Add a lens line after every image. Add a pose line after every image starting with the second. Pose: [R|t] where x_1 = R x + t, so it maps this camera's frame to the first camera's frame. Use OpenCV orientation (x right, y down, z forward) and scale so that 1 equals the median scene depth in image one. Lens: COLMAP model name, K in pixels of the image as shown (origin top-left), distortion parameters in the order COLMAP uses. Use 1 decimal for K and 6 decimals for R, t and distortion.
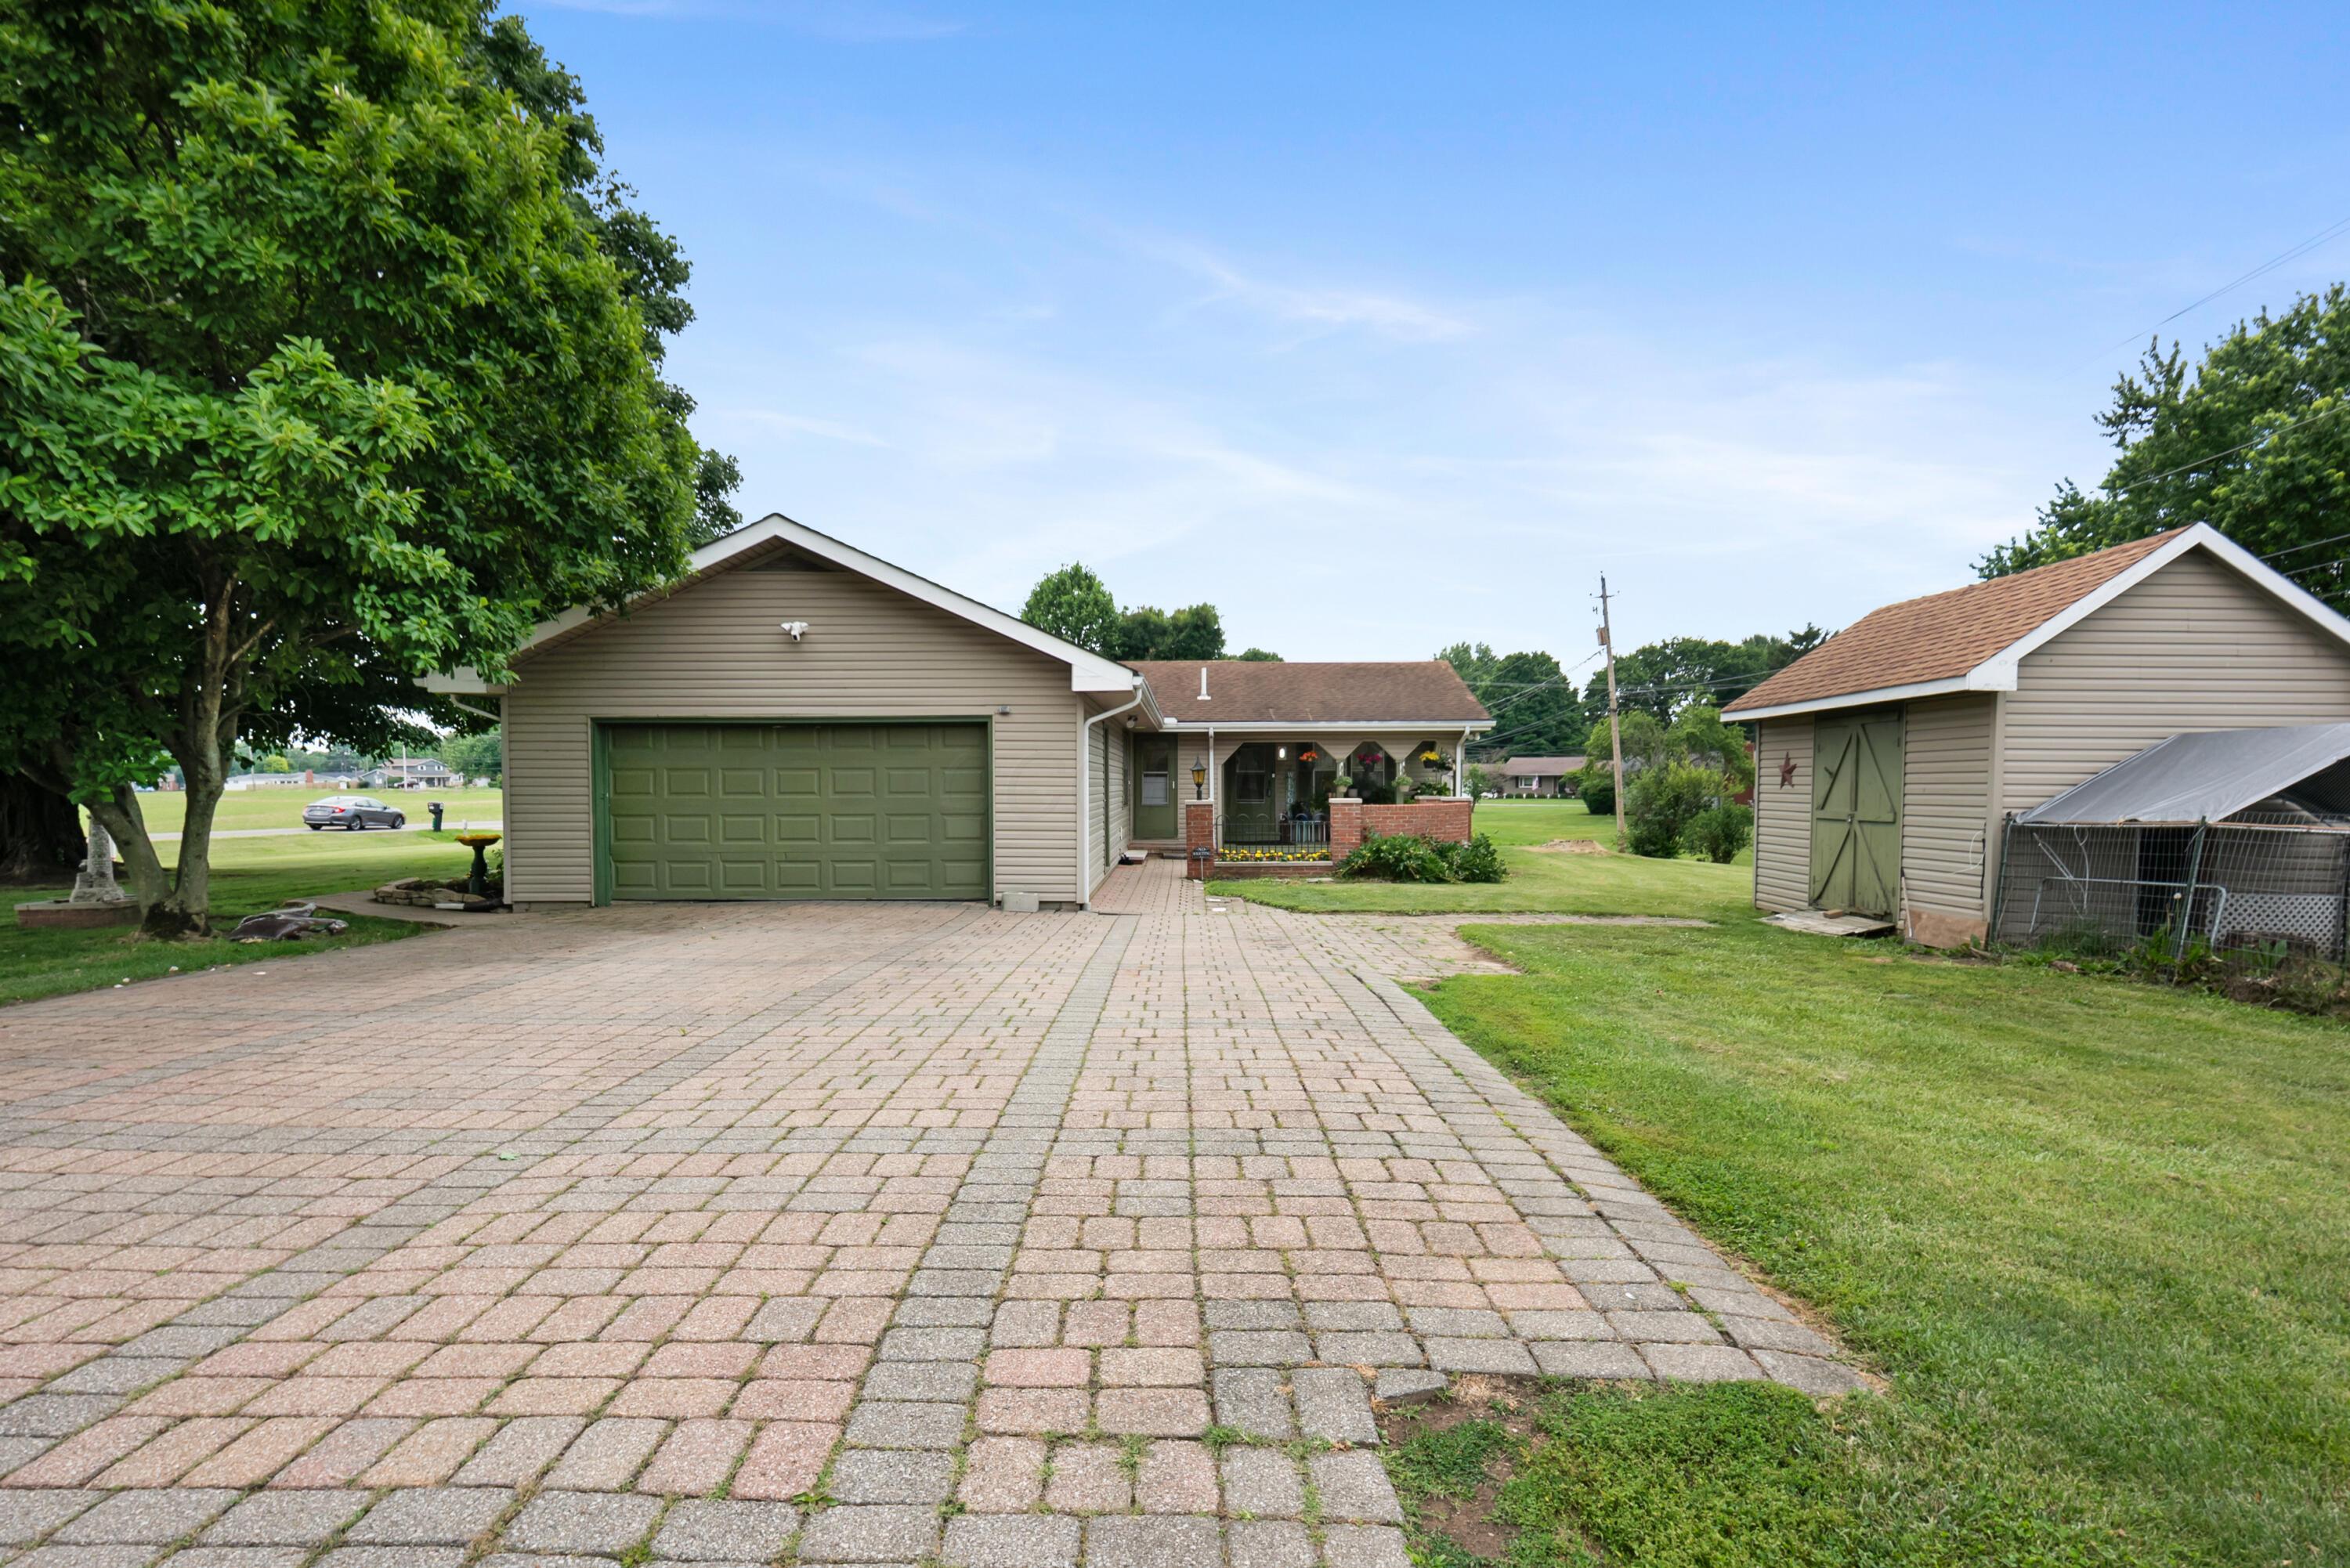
lens RADIAL K [[1188.3, 0, 1183.4], [0, 1188.3, 832.2], [0, 0, 1]] dist [-0.004160, -0.001296]
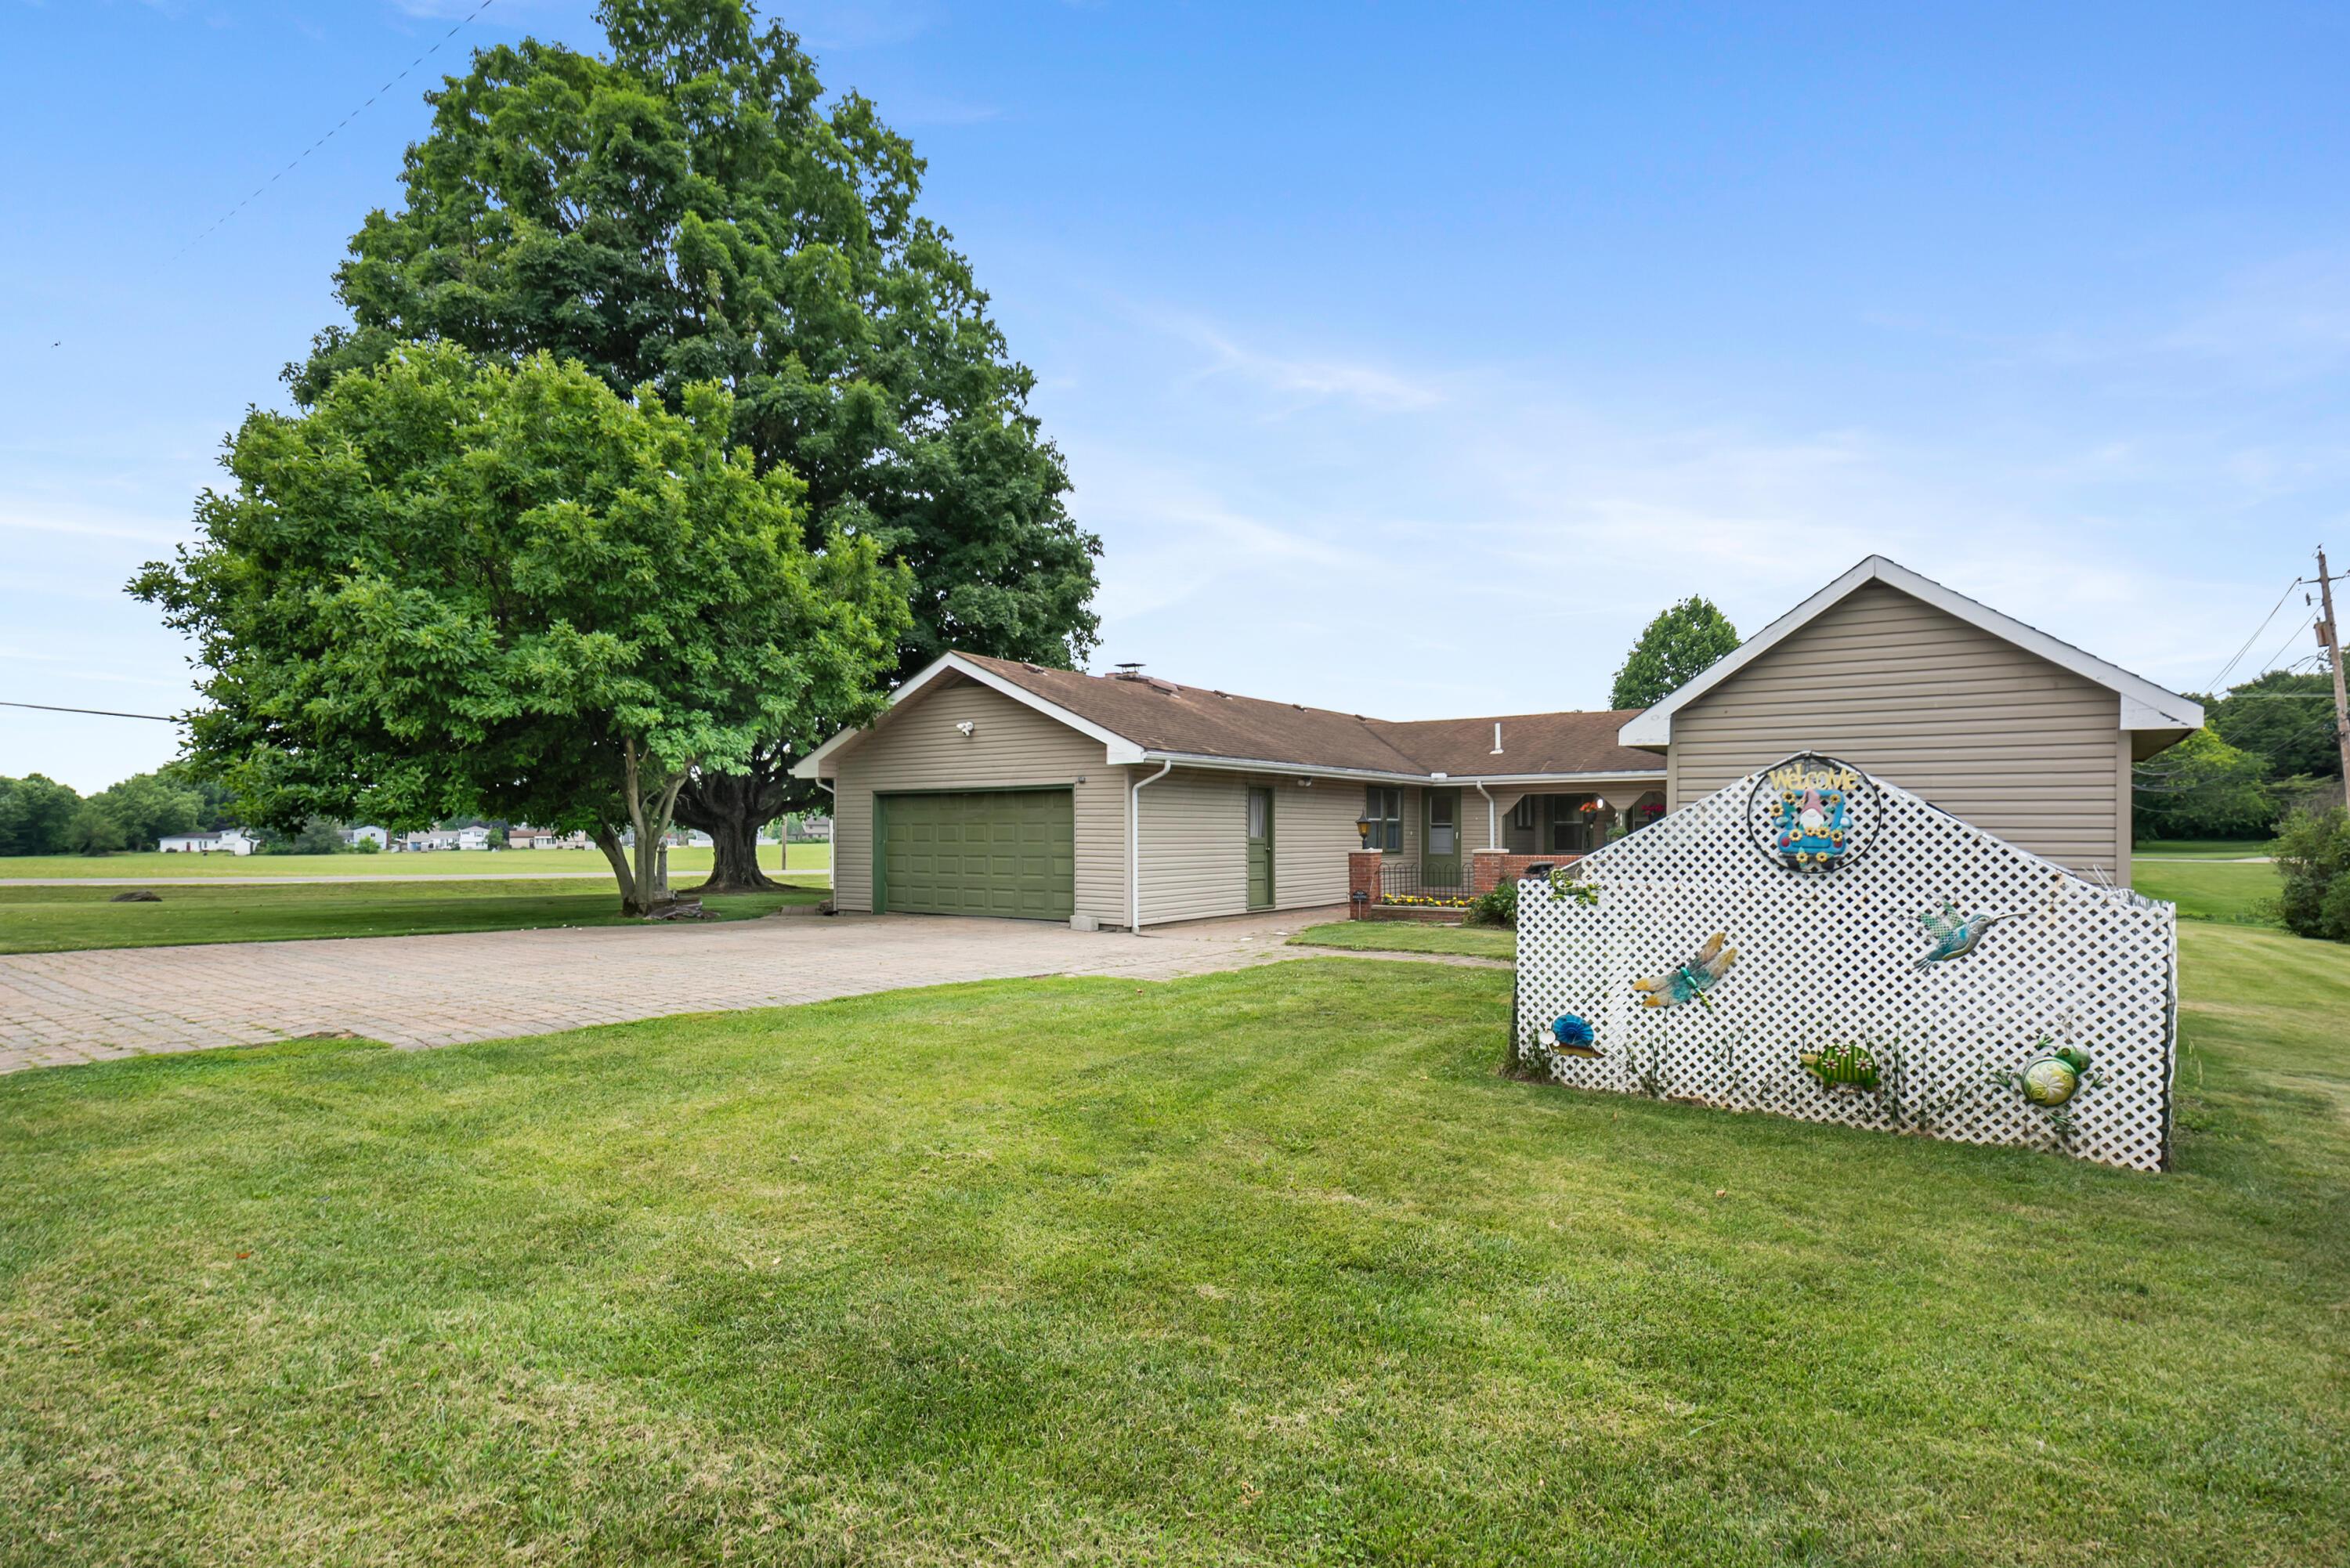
lens RADIAL K [[1242.0, 0, 1179.5], [0, 1242.0, 837.9], [0, 0, 1]] dist [-0.001928, -0.000343]
pose [[0.812656, 0.005142, -0.582721, 0.742989], [-0.026588, 0.999247, -0.028262, -0.000154], [0.582137, 0.038461, 0.812181, -0.067043]]
